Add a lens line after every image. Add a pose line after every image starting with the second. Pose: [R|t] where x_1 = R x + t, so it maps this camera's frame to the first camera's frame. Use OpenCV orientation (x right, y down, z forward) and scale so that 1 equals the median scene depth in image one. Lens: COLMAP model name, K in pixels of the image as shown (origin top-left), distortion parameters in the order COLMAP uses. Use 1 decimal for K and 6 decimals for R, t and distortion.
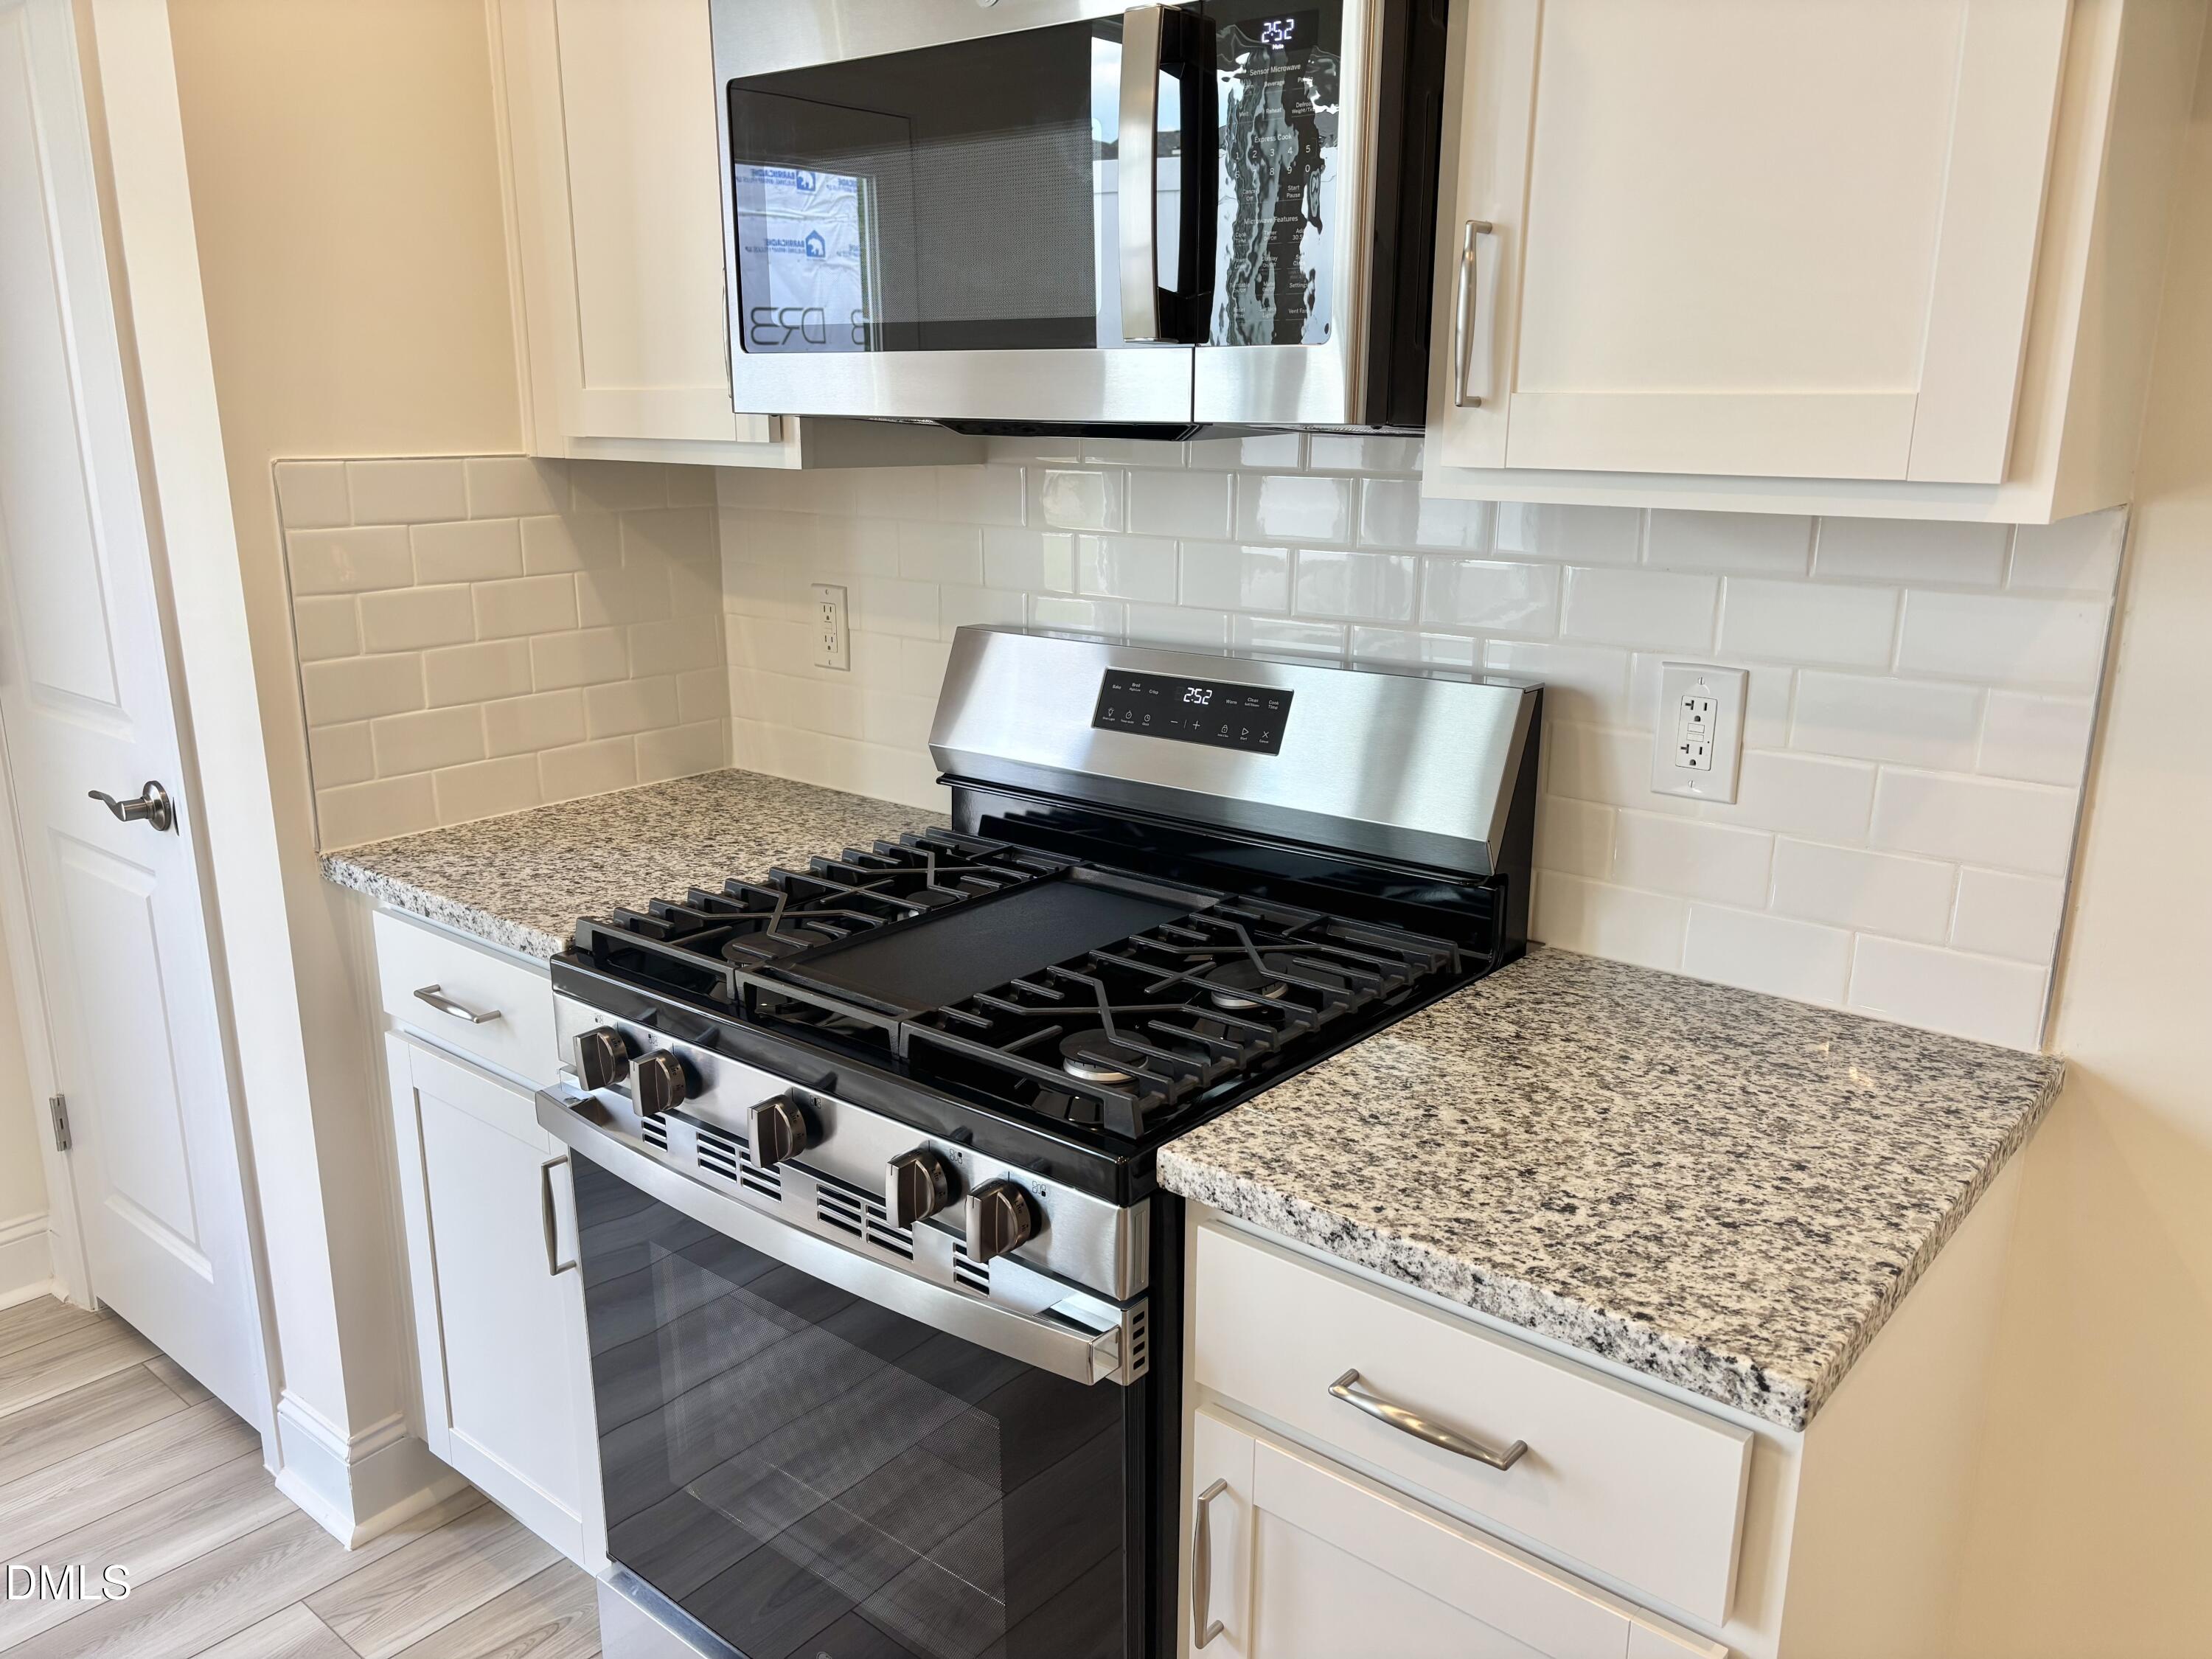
lens RADIAL K [[1704.9, 0, 1101.5], [0, 1704.9, 835.2], [0, 0, 1]] dist [0.001122, -0.004098]
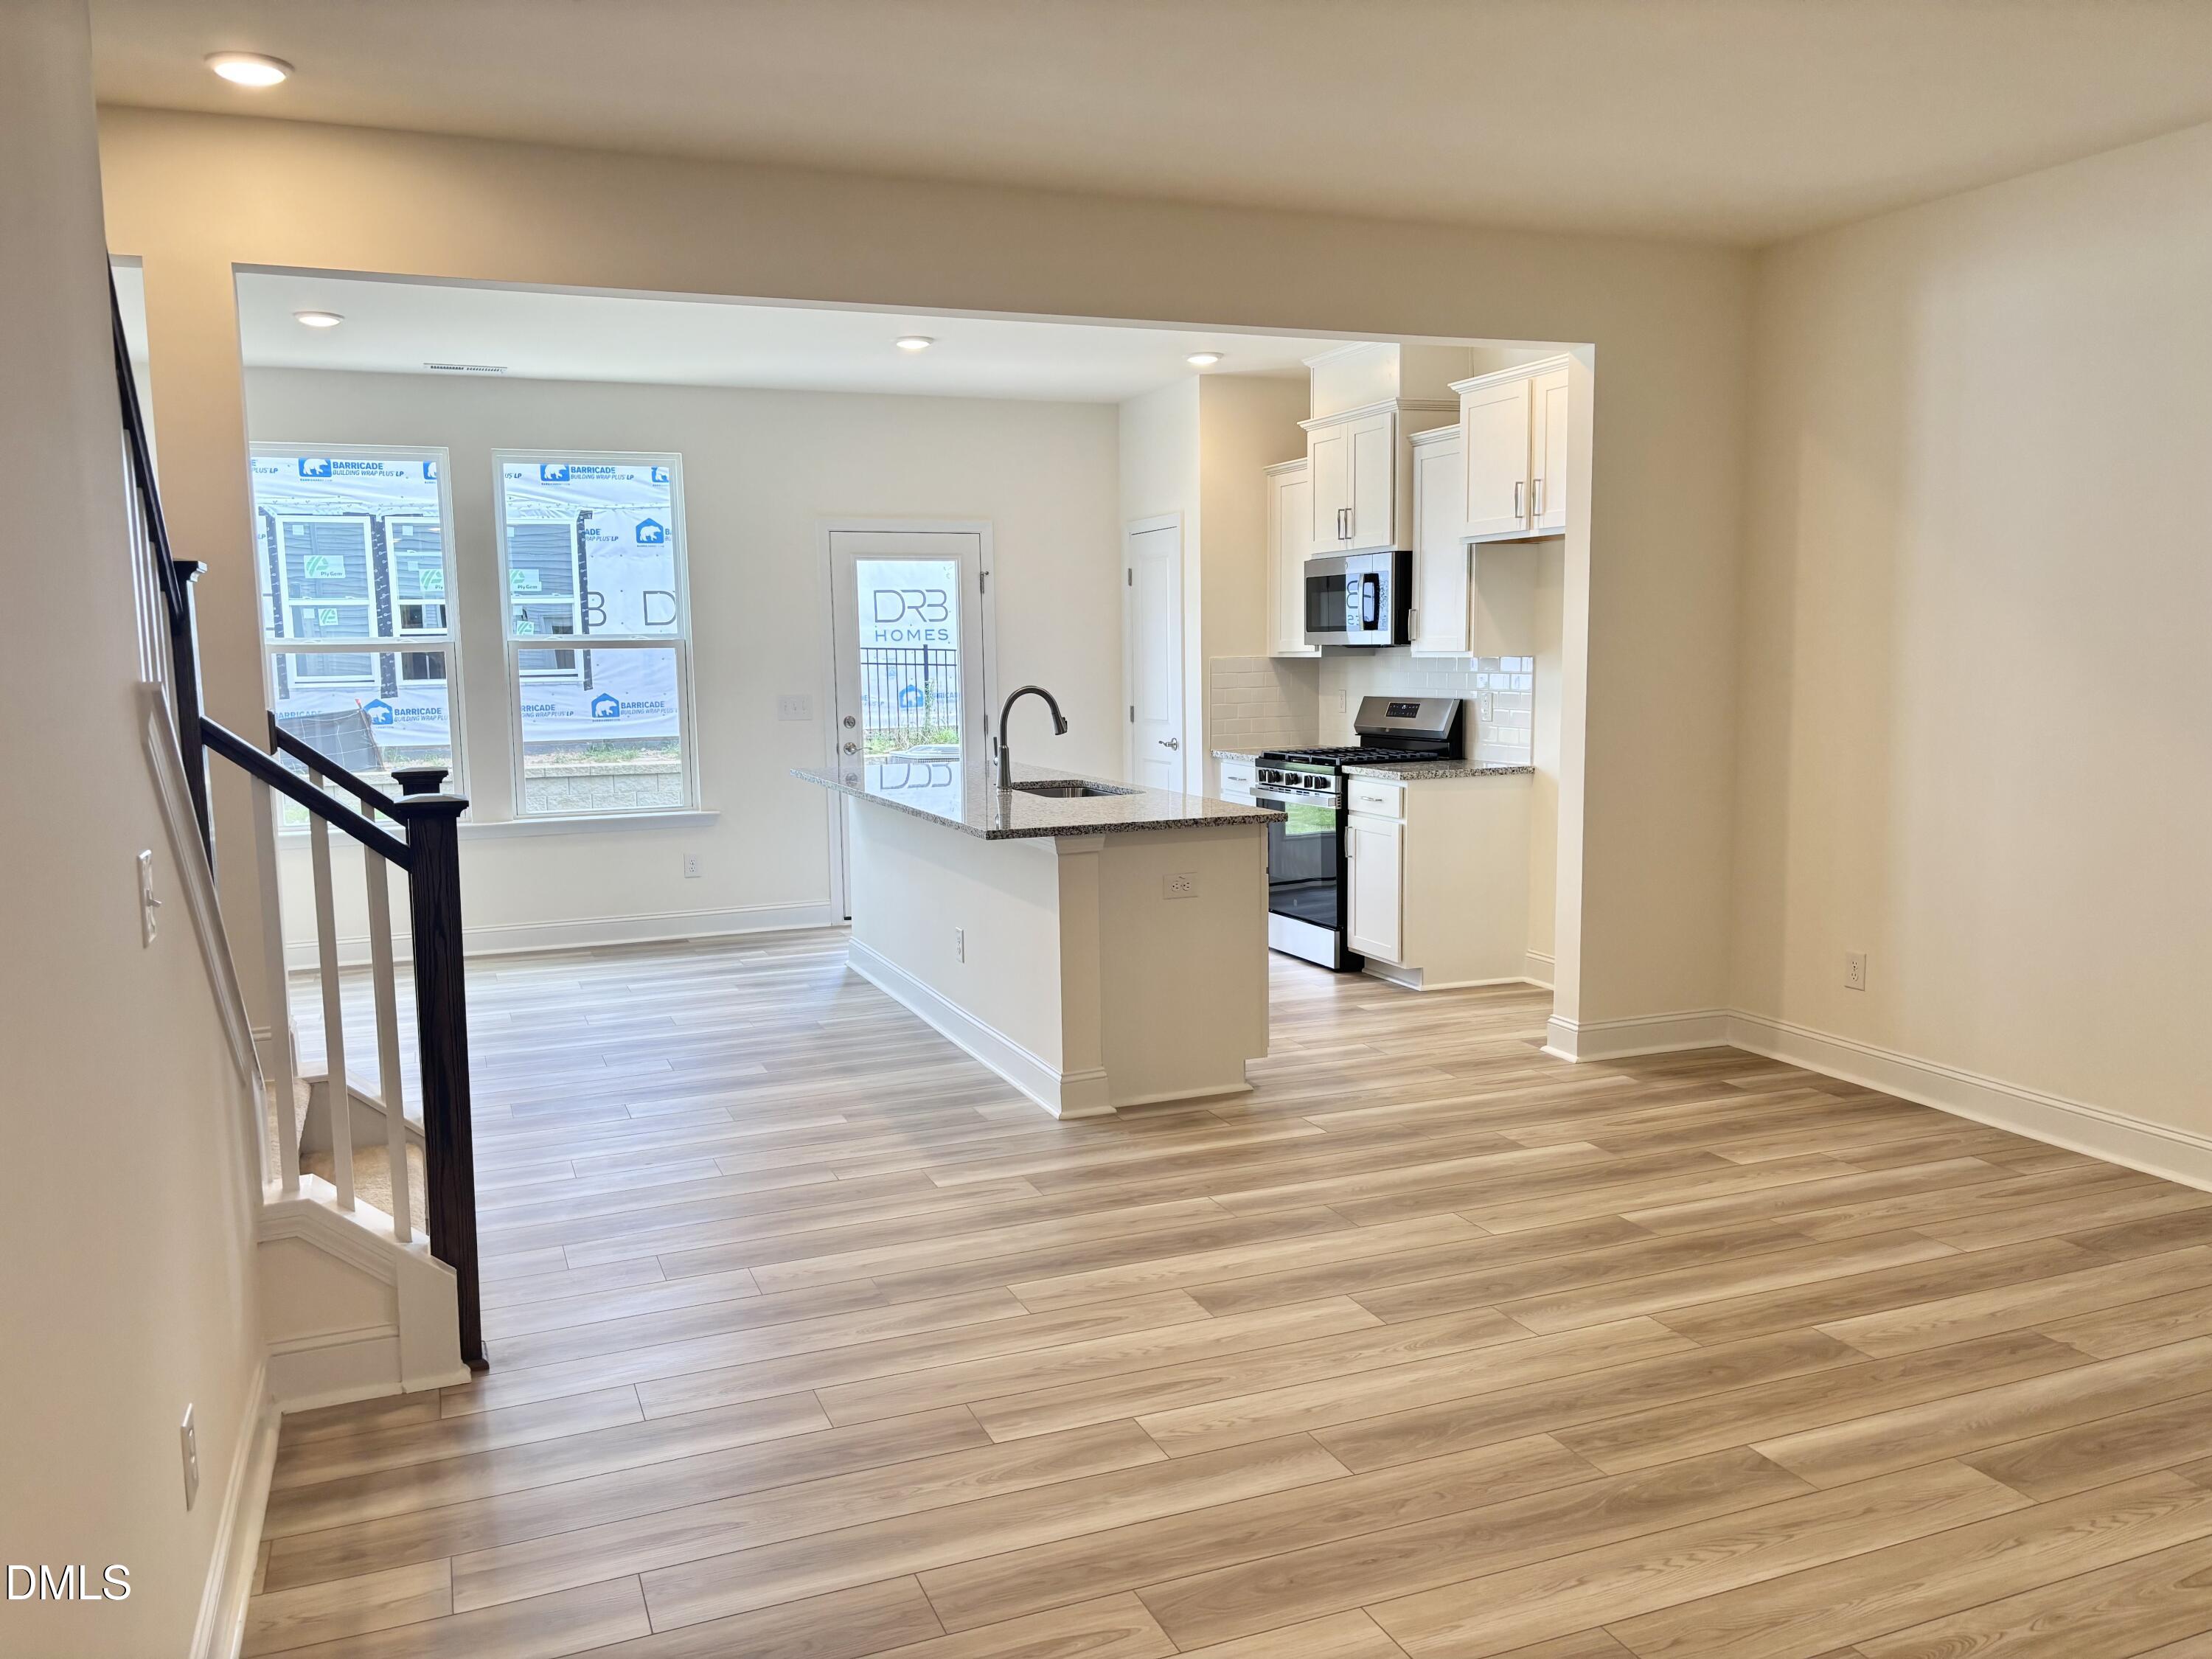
lens RADIAL K [[1675.0, 0, 1054.8], [0, 1675.0, 861.3], [0, 0, 1]] dist [0.018313, -0.003336]
pose [[0.873076, 0.042611, -0.485719, 1.431902], [-0.101499, 0.990234, -0.095572, 0.840470], [0.476903, 0.132742, 0.868874, -3.202219]]
